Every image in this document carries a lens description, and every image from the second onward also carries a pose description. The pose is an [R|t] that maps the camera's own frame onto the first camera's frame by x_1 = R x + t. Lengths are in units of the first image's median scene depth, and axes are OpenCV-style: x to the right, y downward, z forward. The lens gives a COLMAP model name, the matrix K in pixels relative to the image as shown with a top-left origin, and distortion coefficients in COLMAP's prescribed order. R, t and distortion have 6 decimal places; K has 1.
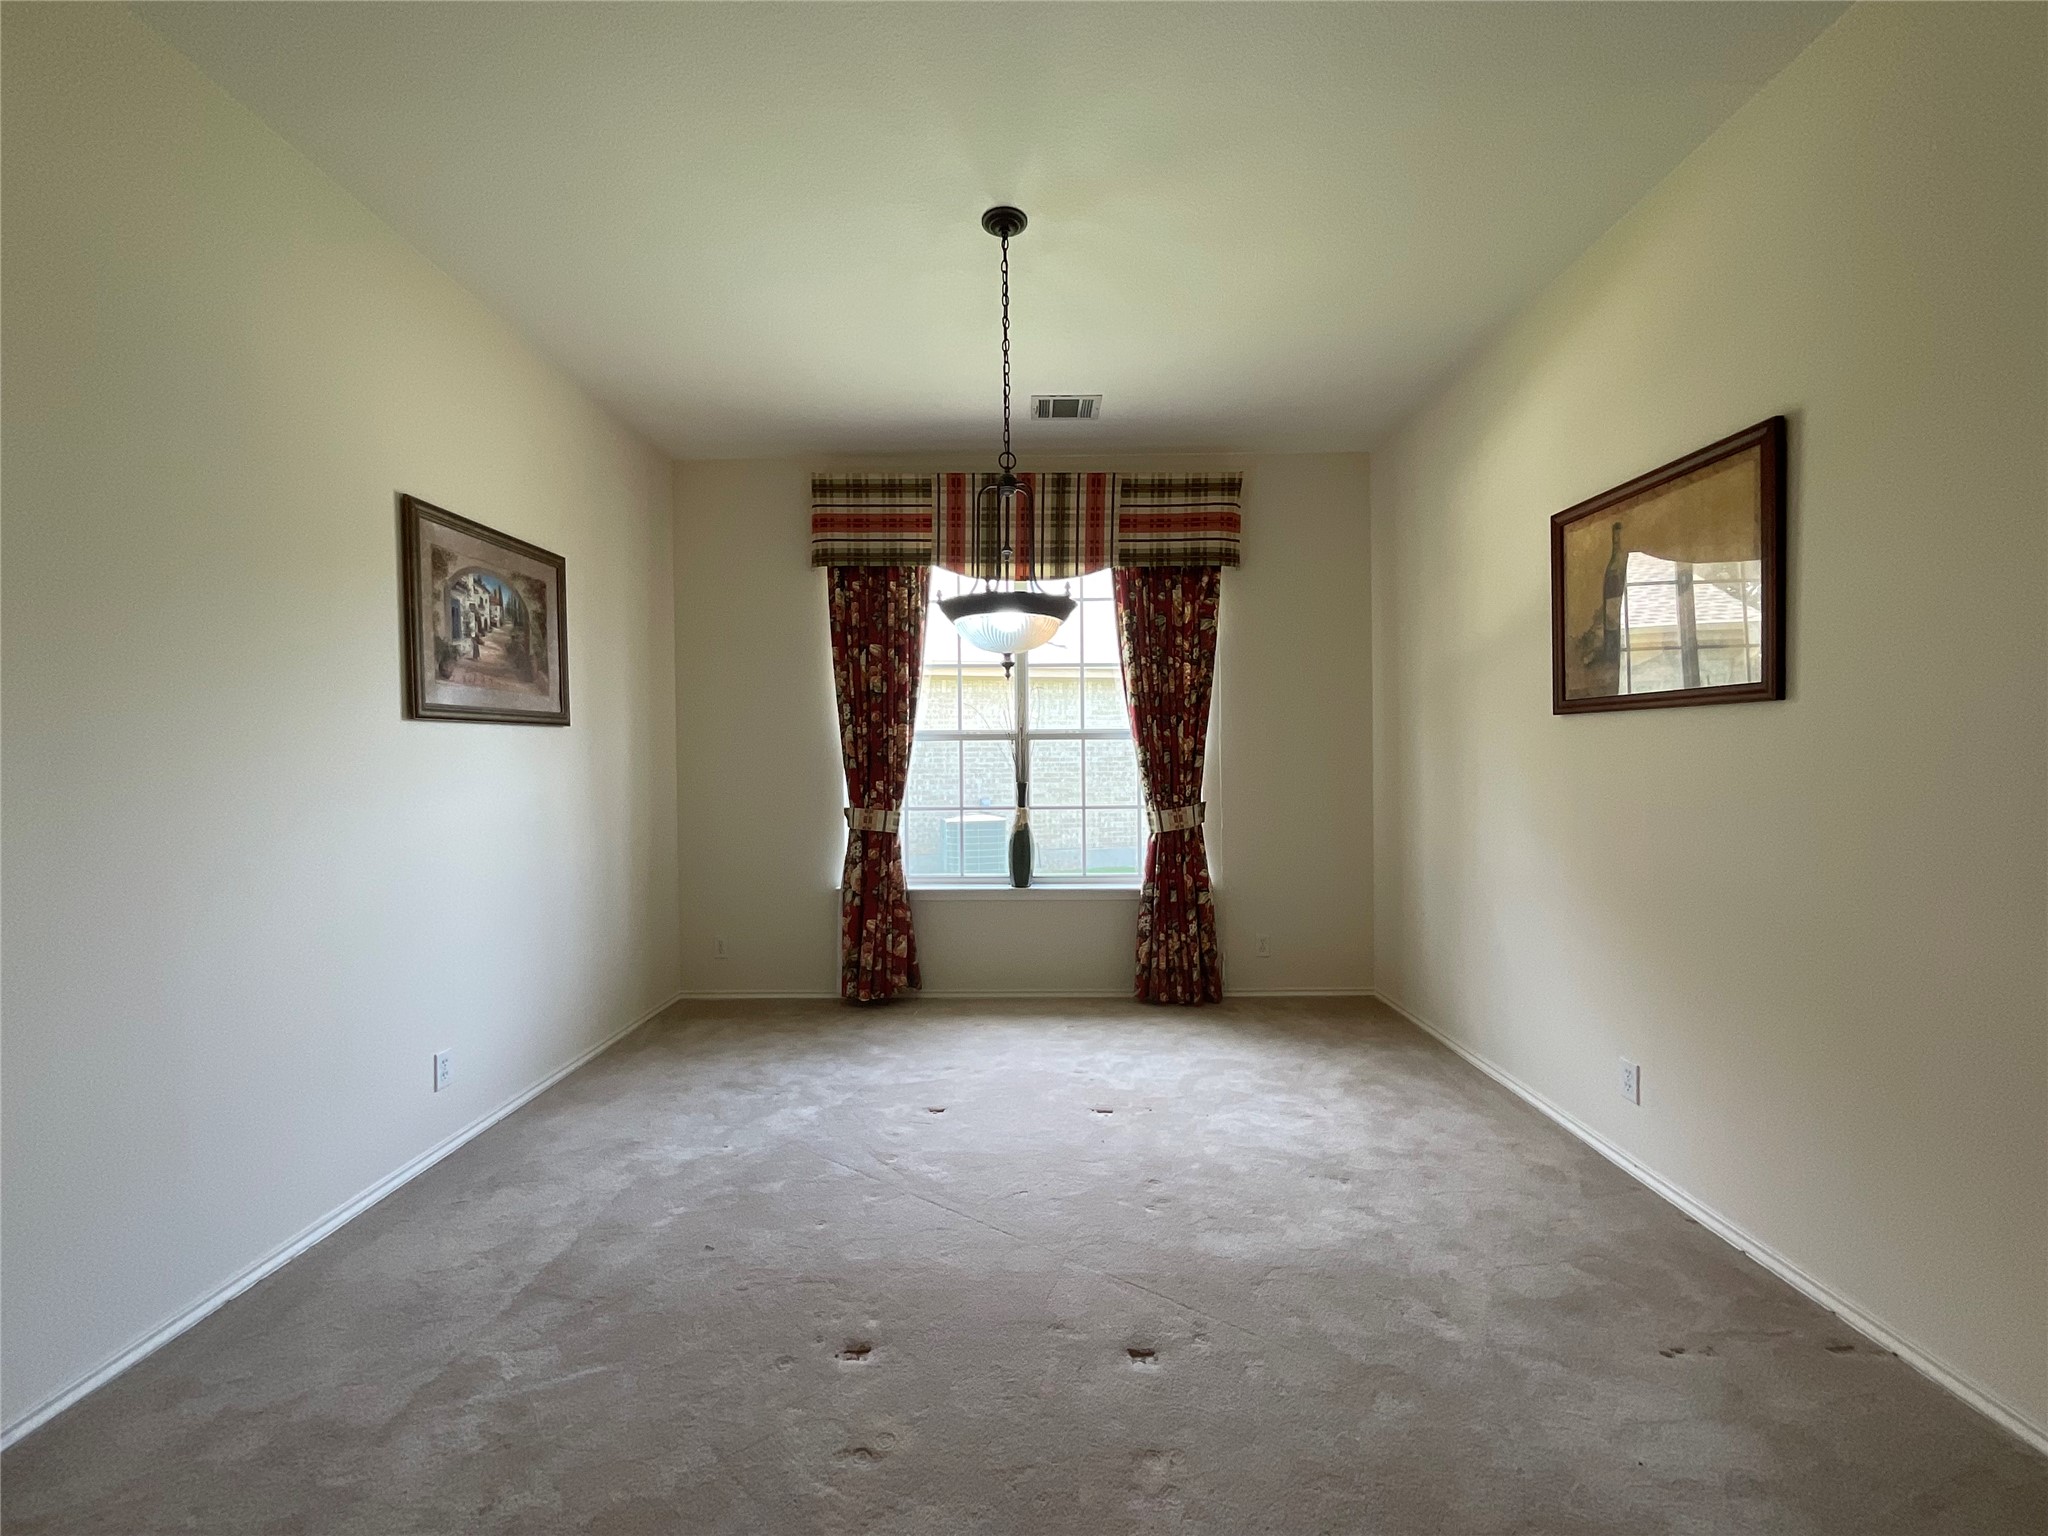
lens RADIAL K [[844.4, 0, 1015.8], [0, 844.4, 764.4], [0, 0, 1]] dist [-0.001746, 0.001800]
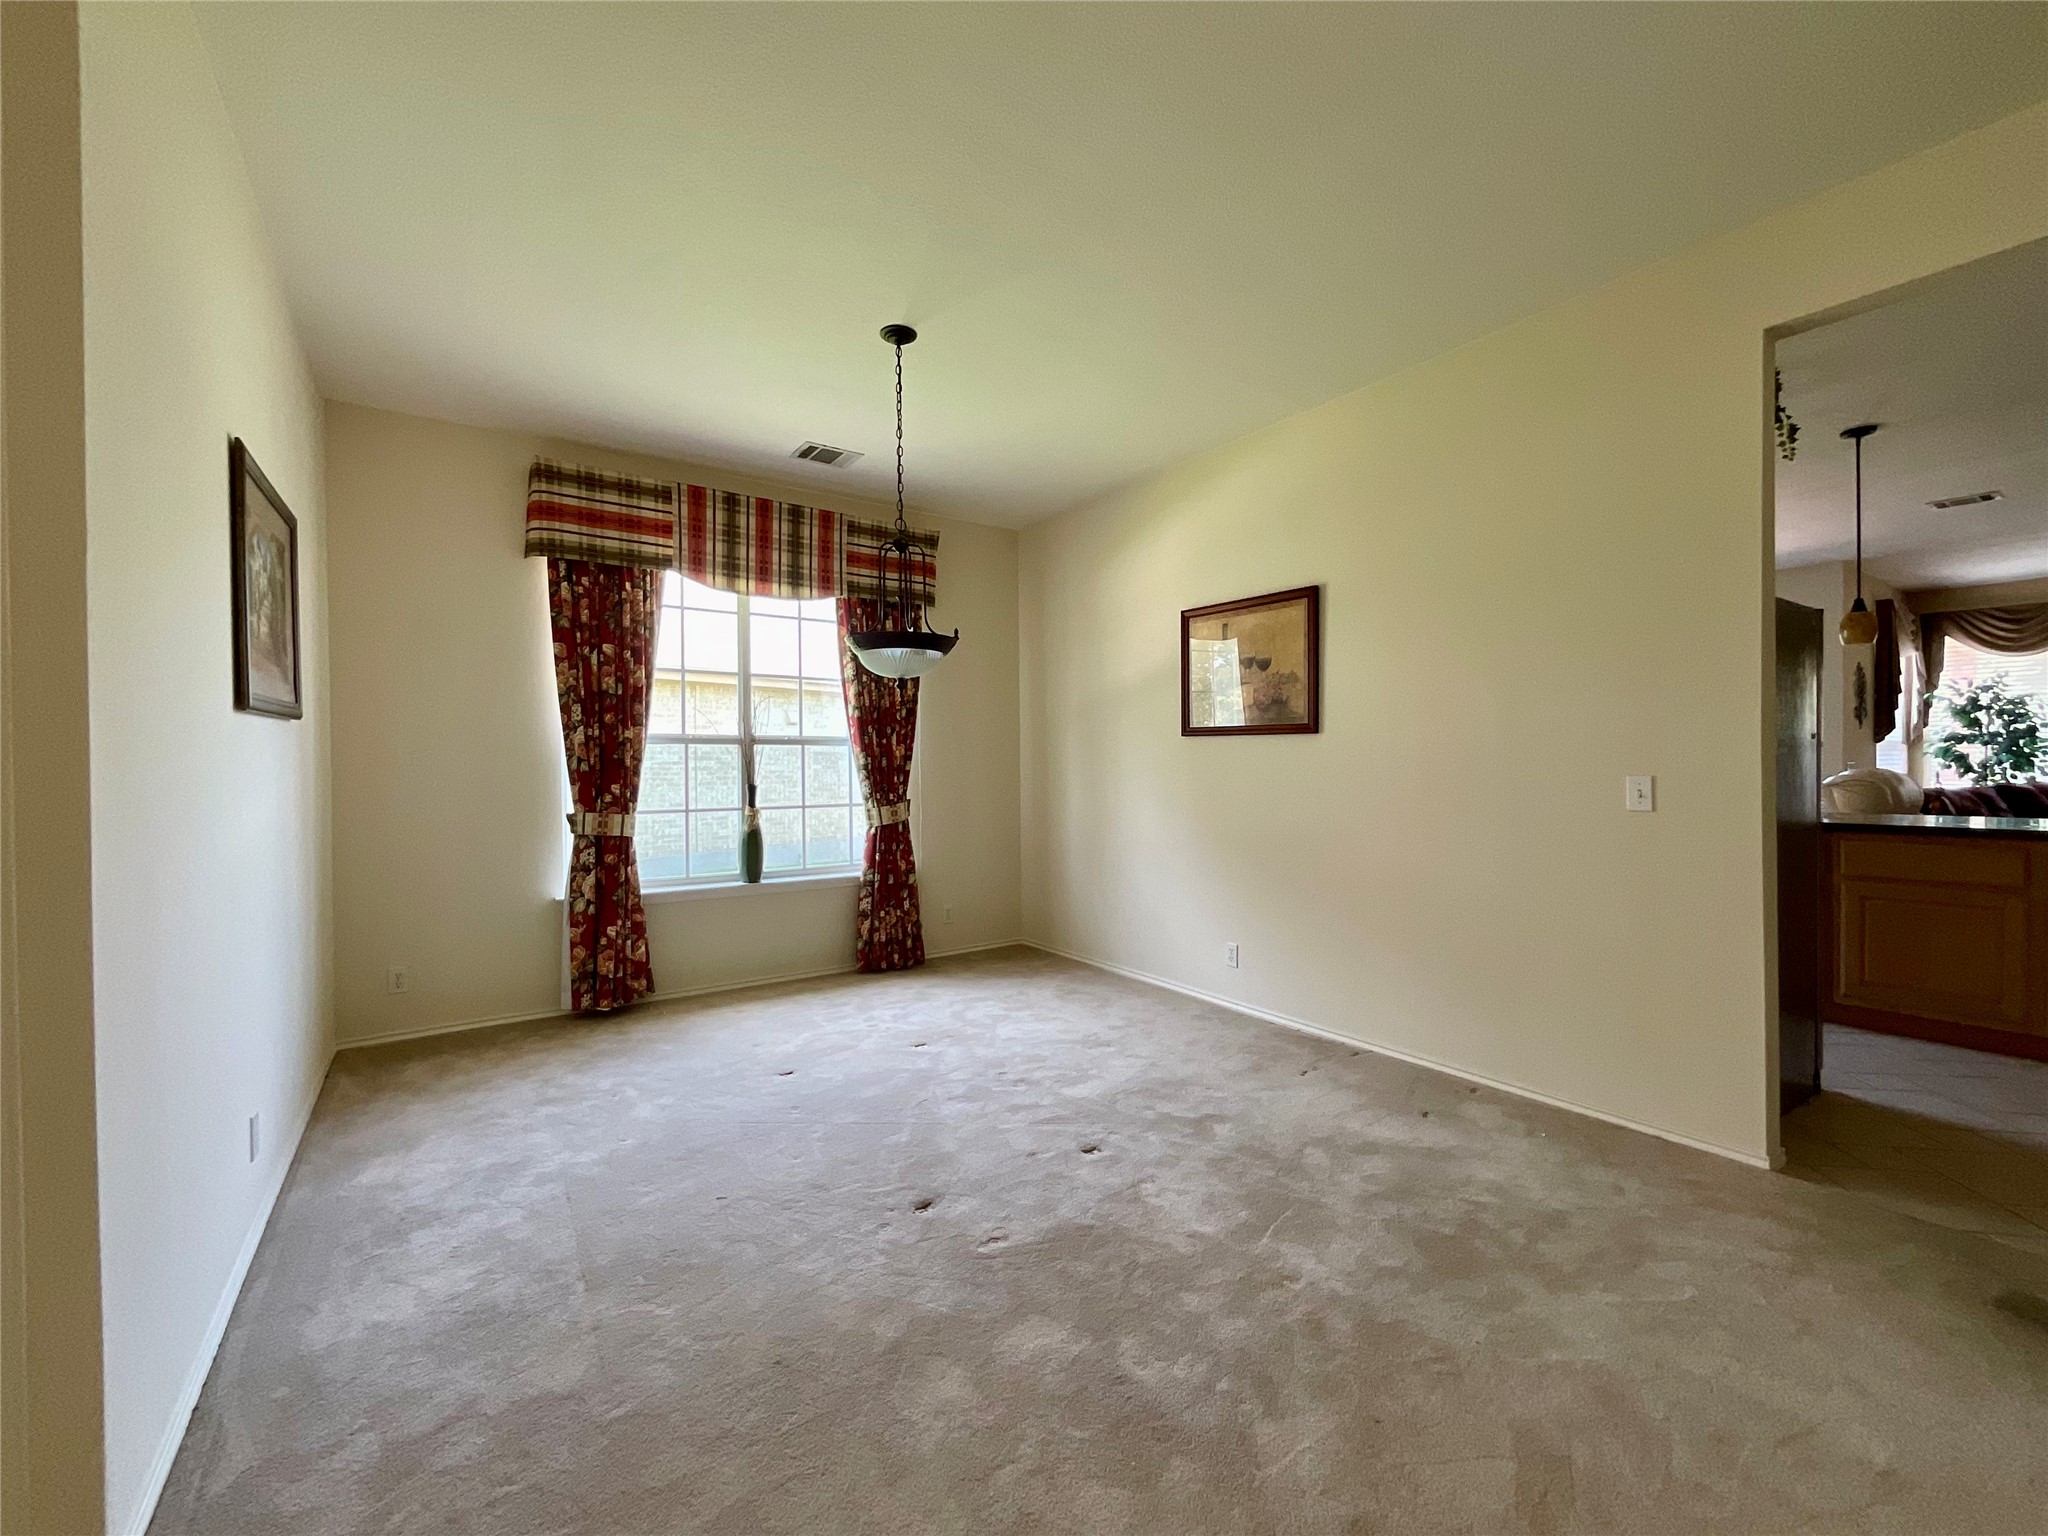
lens RADIAL K [[844.4, 0, 1031.2], [0, 844.4, 763.1], [0, 0, 1]] dist [-0.001746, 0.001800]
pose [[0.807160, 0.004549, 0.590315, -0.354561], [0.000410, 0.999966, -0.008266, 0.003269], [-0.590333, 0.006914, 0.807130, -0.075723]]
